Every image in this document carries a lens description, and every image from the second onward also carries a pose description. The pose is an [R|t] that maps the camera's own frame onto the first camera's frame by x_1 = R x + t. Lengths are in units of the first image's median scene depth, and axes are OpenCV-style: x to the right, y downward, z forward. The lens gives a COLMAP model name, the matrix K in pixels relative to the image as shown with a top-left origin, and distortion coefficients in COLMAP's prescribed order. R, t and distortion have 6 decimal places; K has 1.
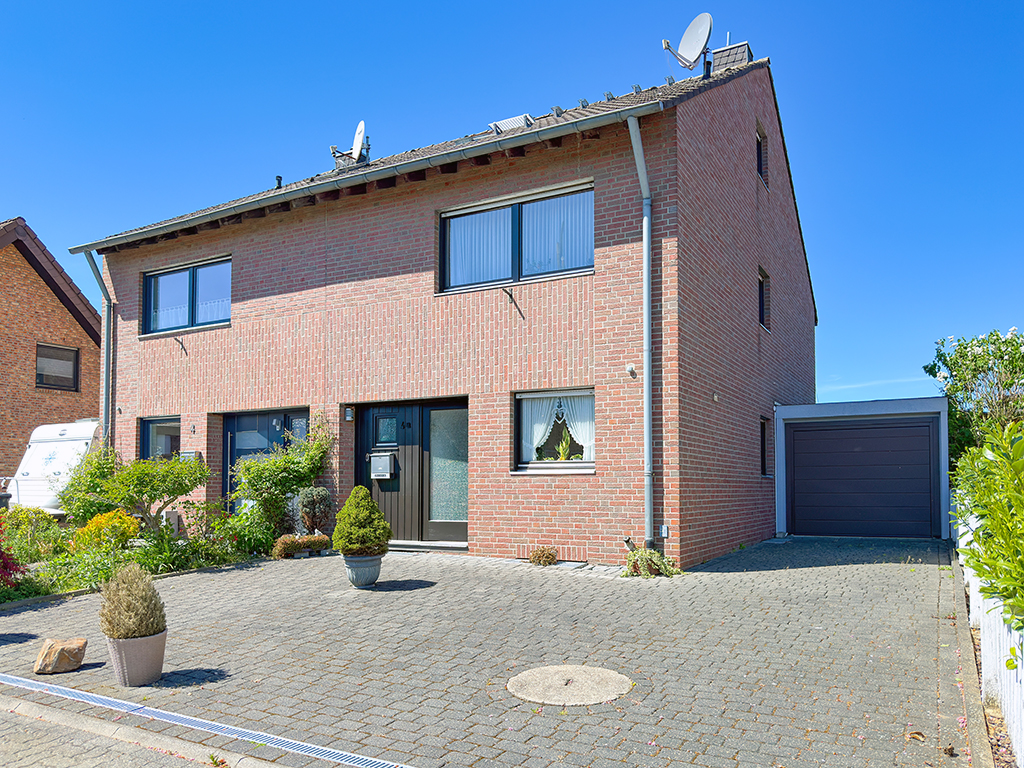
lens RADIAL K [[784.1, 0, 491.7], [0, 784.1, 452.7], [0, 0, 1]] dist [0.039466, 0.002822]
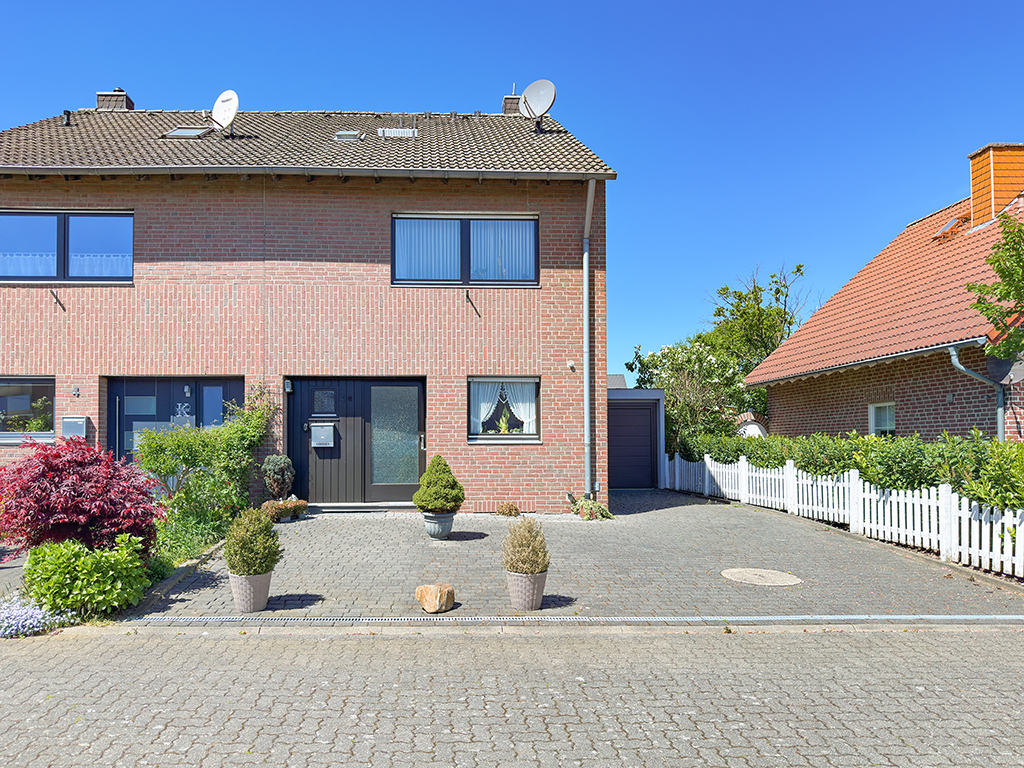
lens RADIAL K [[749.1, 0, 512.4], [0, 749.1, 440.0], [0, 0, 1]] dist [-0.002969, -0.004289]
pose [[0.847187, 0.002993, 0.531286, -0.507076], [-0.021465, 0.999360, 0.028599, -0.012453], [-0.530861, -0.035632, 0.846710, -0.017909]]
